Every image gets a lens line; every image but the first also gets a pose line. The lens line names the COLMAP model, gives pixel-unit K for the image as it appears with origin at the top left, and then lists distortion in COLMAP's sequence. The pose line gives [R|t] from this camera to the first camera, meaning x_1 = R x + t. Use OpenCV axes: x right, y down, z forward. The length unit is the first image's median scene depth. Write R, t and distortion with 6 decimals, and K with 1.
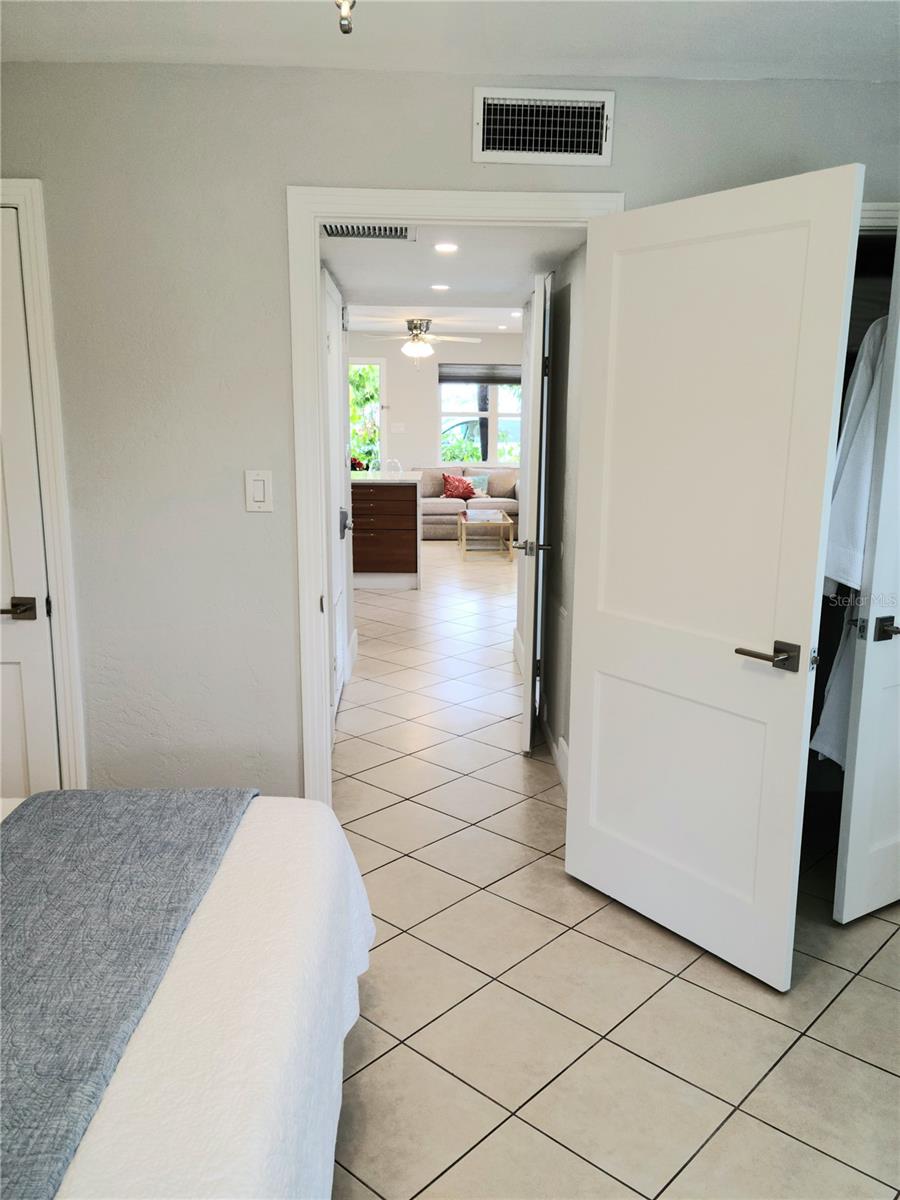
lens RADIAL K [[944.9, 0, 450.0], [0, 944.9, 600.0], [0, 0, 1]] dist [0.090044, -0.079706]
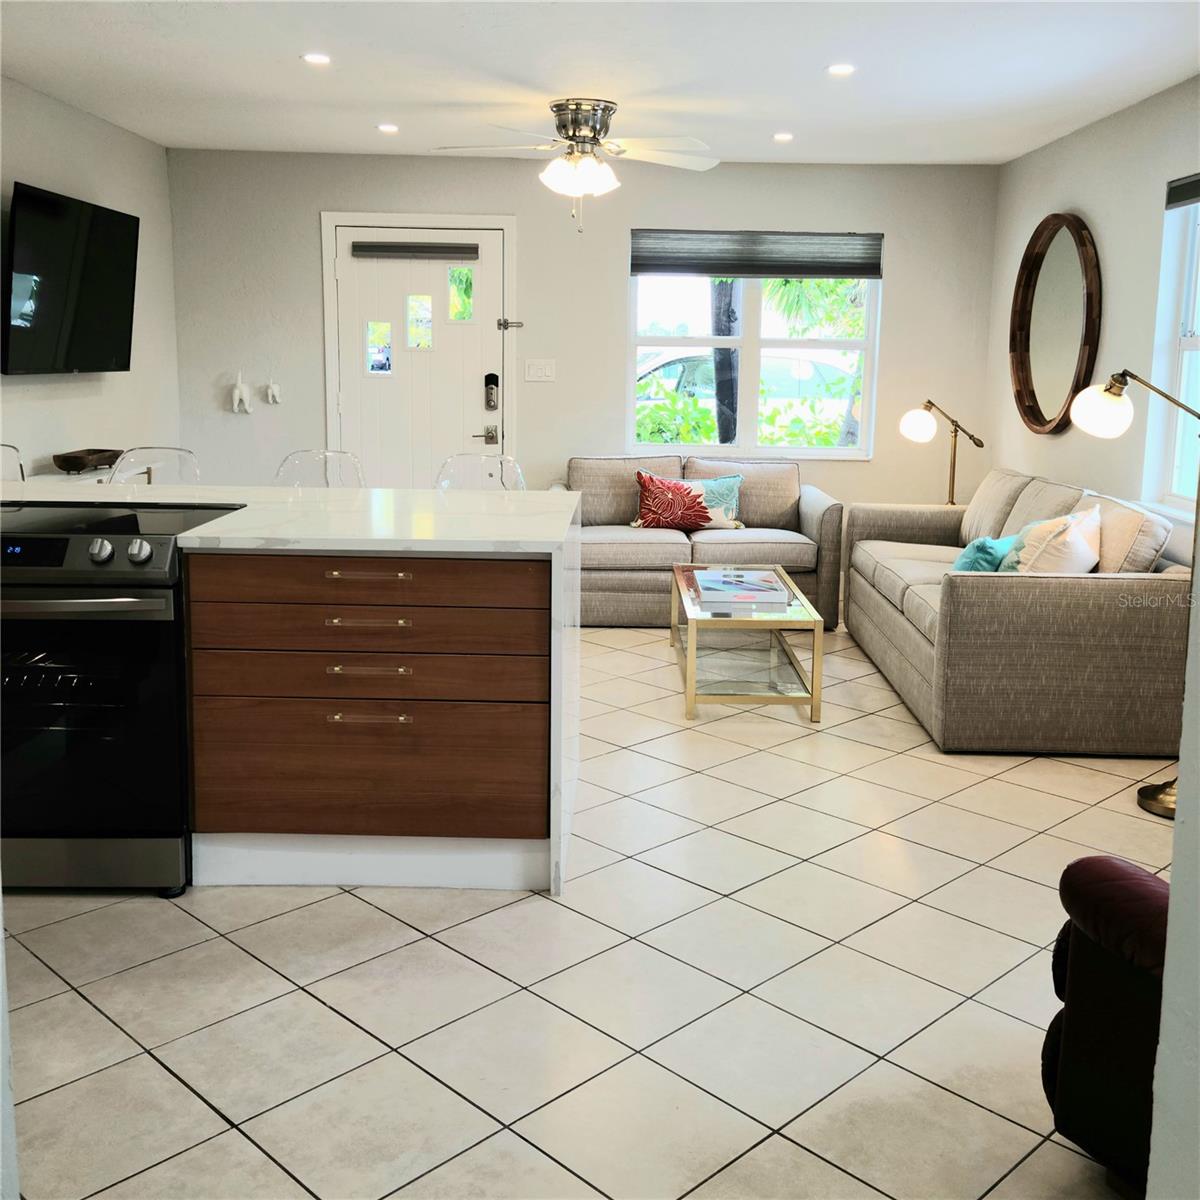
lens RADIAL K [[1257.7, 0, 603.5], [0, 1257.7, 544.1], [0, 0, 1]] dist [0.069597, -0.015430]
pose [[0.999415, 0.013259, -0.031512, -0.004531], [-0.014588, 0.998997, -0.042330, -0.074929], [0.030919, 0.042765, 0.998607, 0.413683]]
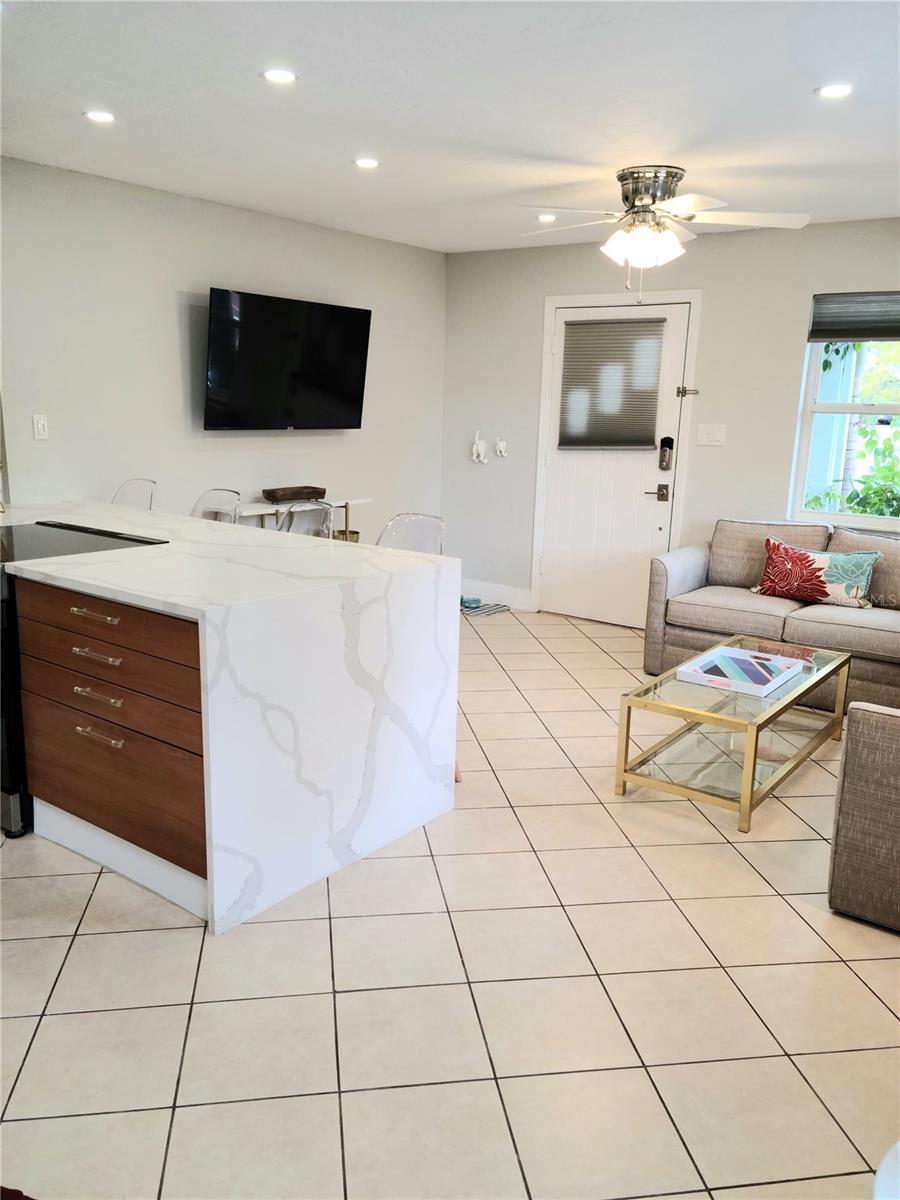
lens RADIAL K [[943.1, 0, 448.8], [0, 943.1, 609.0], [0, 0, 1]] dist [0.066691, -0.003628]
pose [[0.787639, 0.150826, -0.597392, 0.148295], [-0.140589, 0.987992, 0.064081, -0.108474], [0.599883, 0.033514, 0.799385, 0.548433]]
